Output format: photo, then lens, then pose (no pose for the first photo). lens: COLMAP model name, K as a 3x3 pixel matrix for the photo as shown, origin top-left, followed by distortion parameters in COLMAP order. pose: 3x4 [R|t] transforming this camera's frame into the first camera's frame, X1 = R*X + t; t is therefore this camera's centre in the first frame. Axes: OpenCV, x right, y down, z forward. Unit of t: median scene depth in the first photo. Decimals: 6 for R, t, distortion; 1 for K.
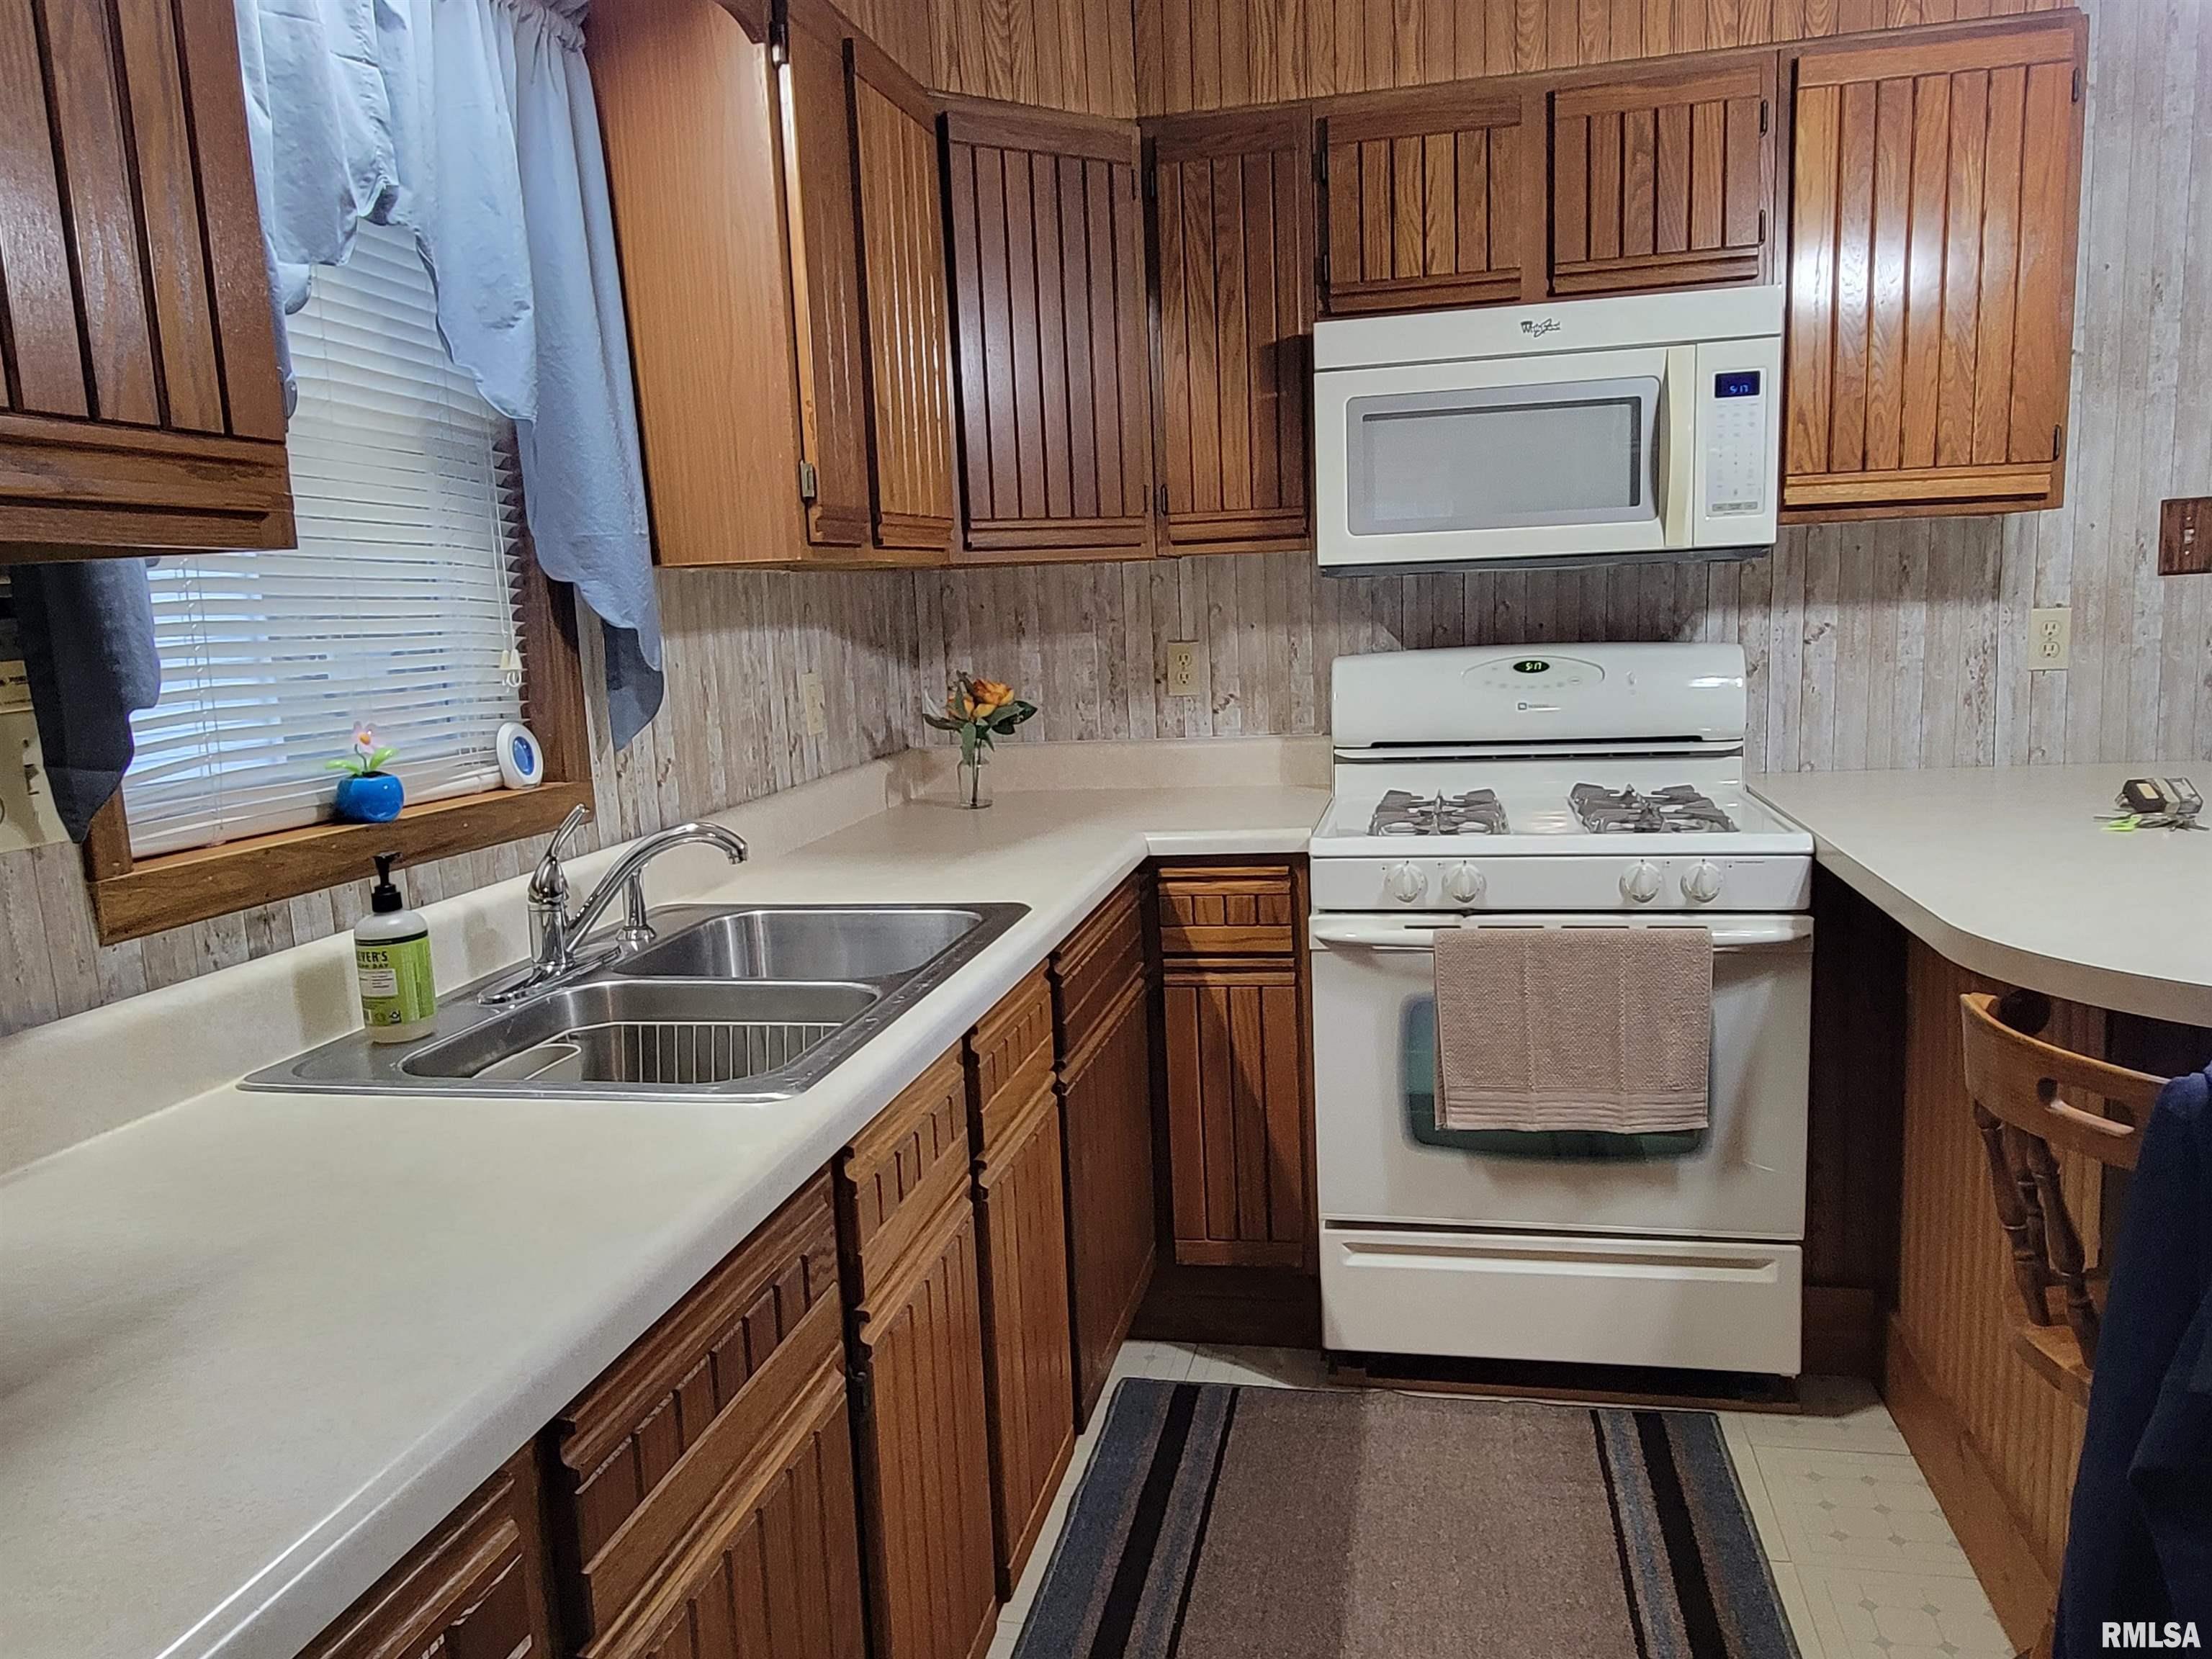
lens RADIAL K [[1521.4, 0, 1107.1], [0, 1521.4, 825.2], [0, 0, 1]] dist [0.019949, -0.015183]
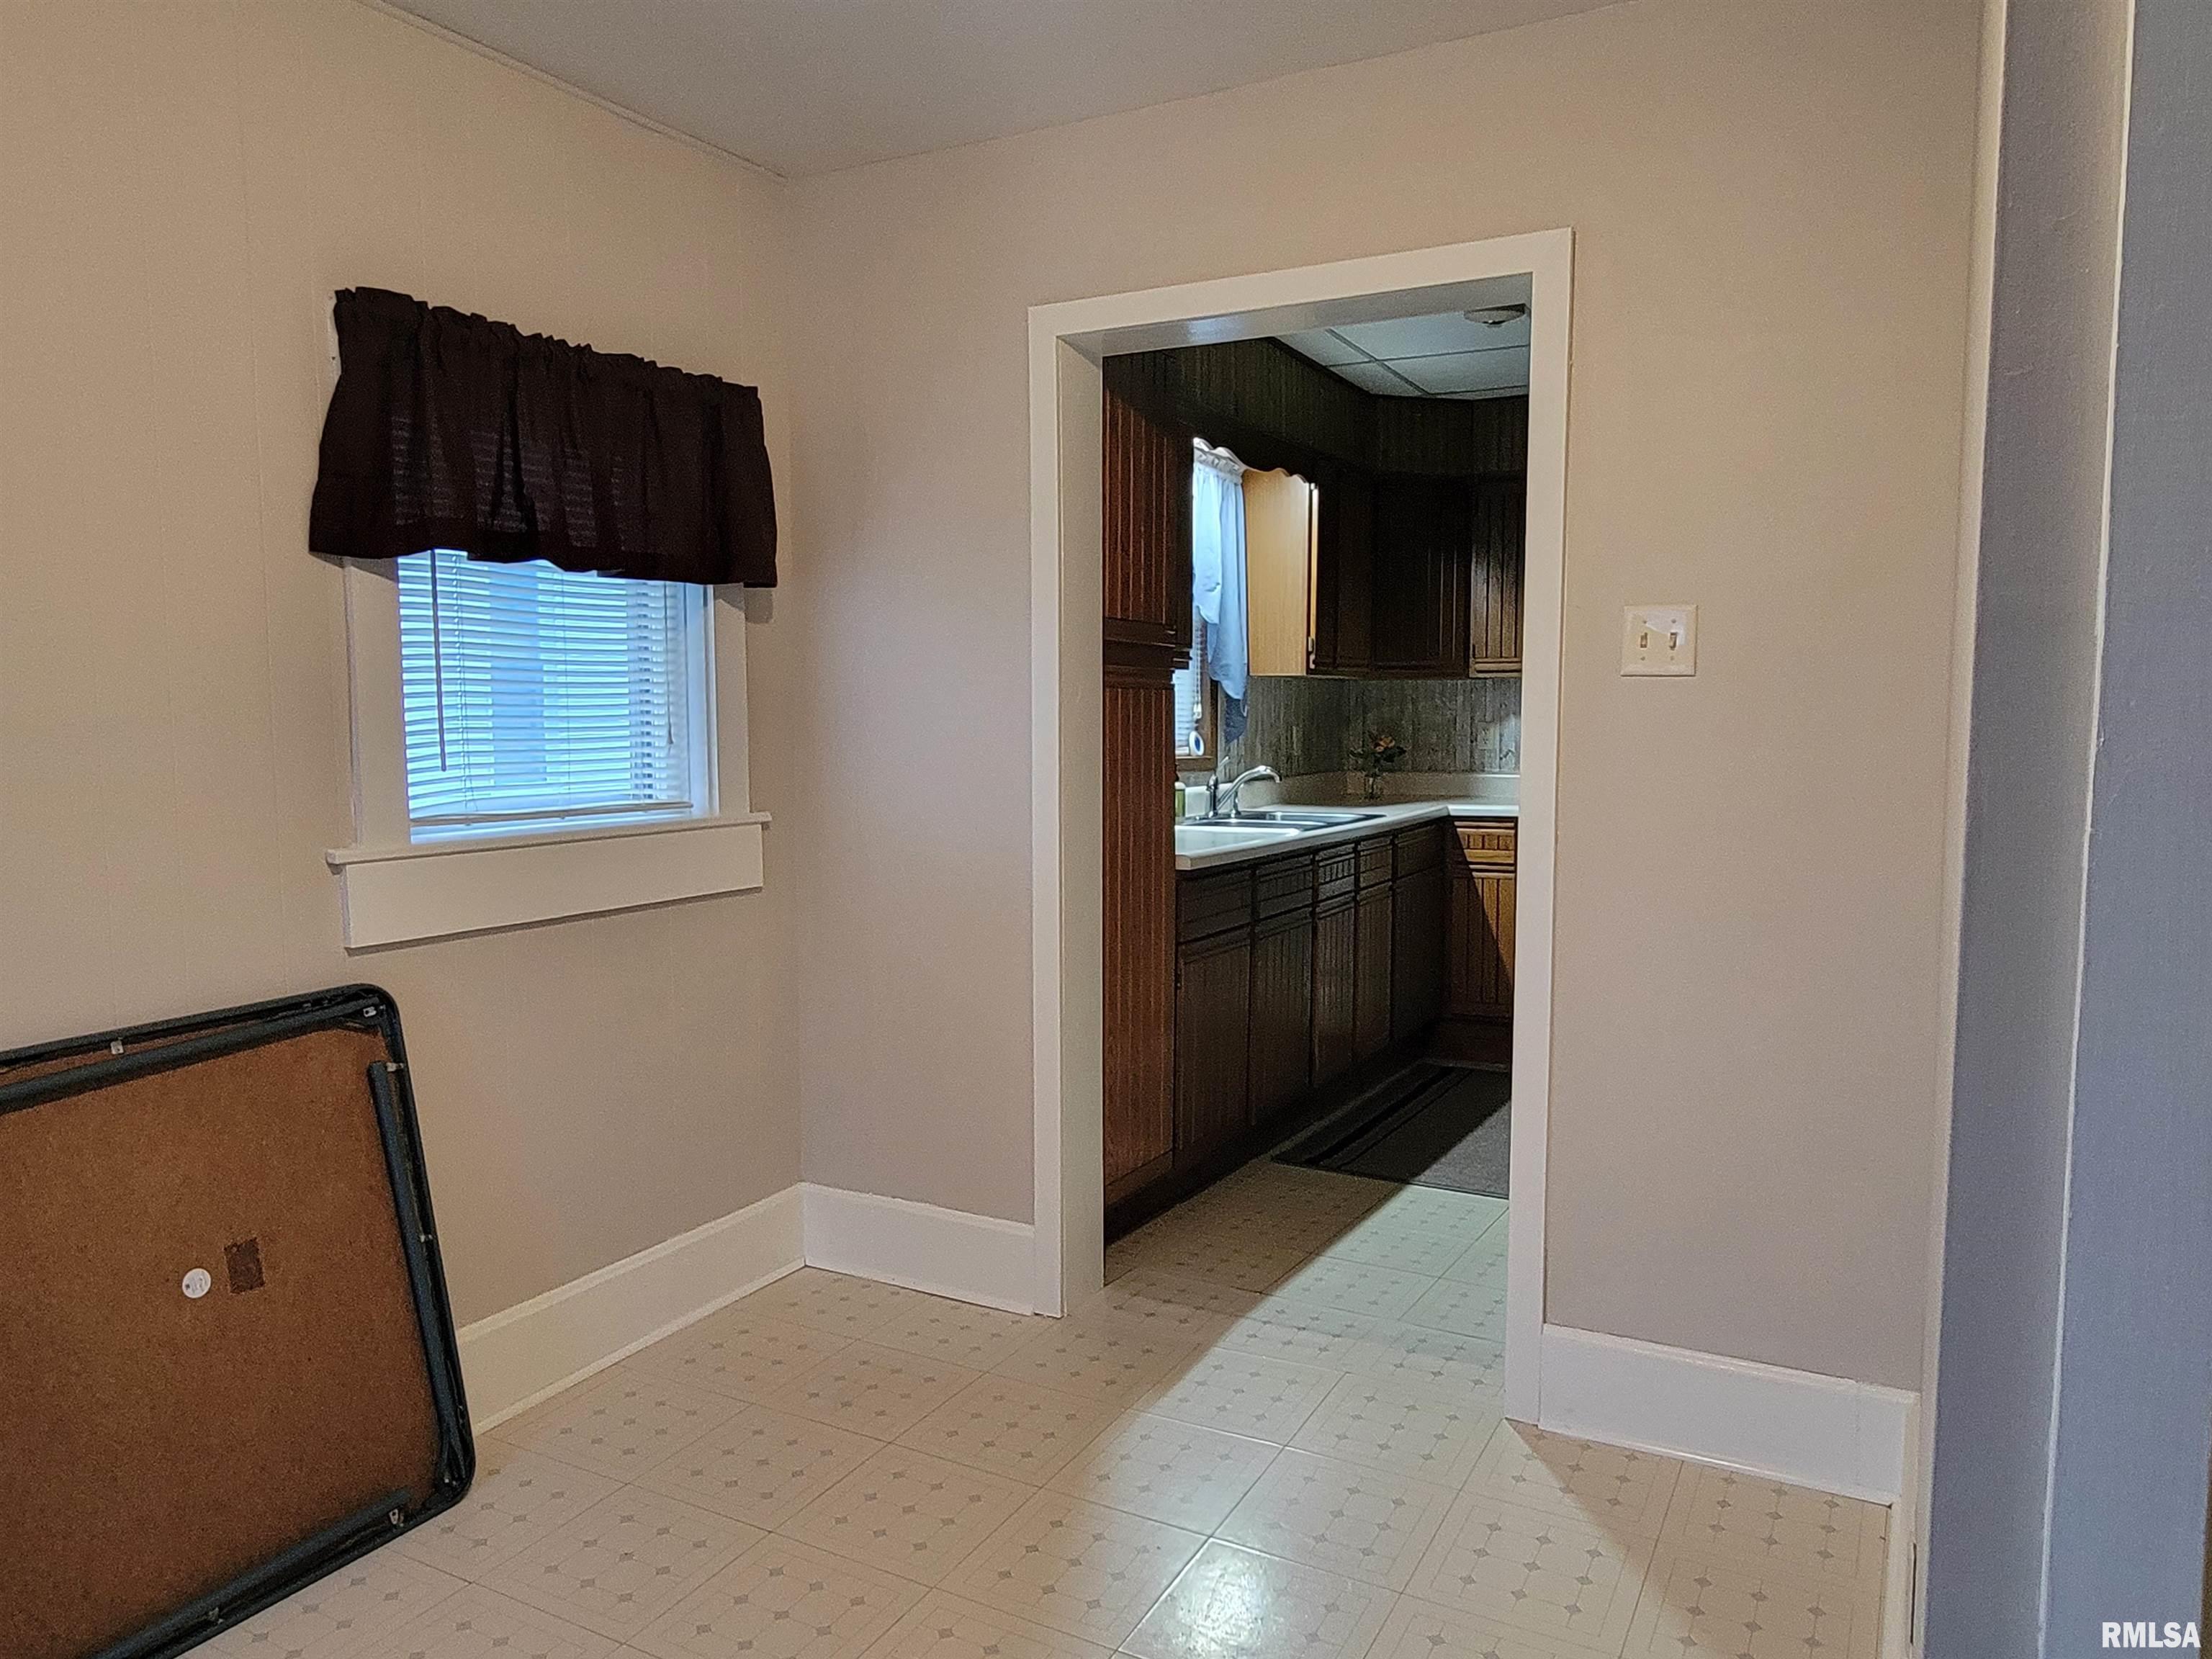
lens RADIAL K [[1521.4, 0, 1106.1], [0, 1521.4, 830.3], [0, 0, 1]] dist [0.019949, -0.015183]
pose [[0.959066, 0.066403, -0.275288, 0.192322], [-0.083960, 0.995086, -0.052479, 0.238989], [0.270451, 0.073444, 0.959928, -1.473592]]
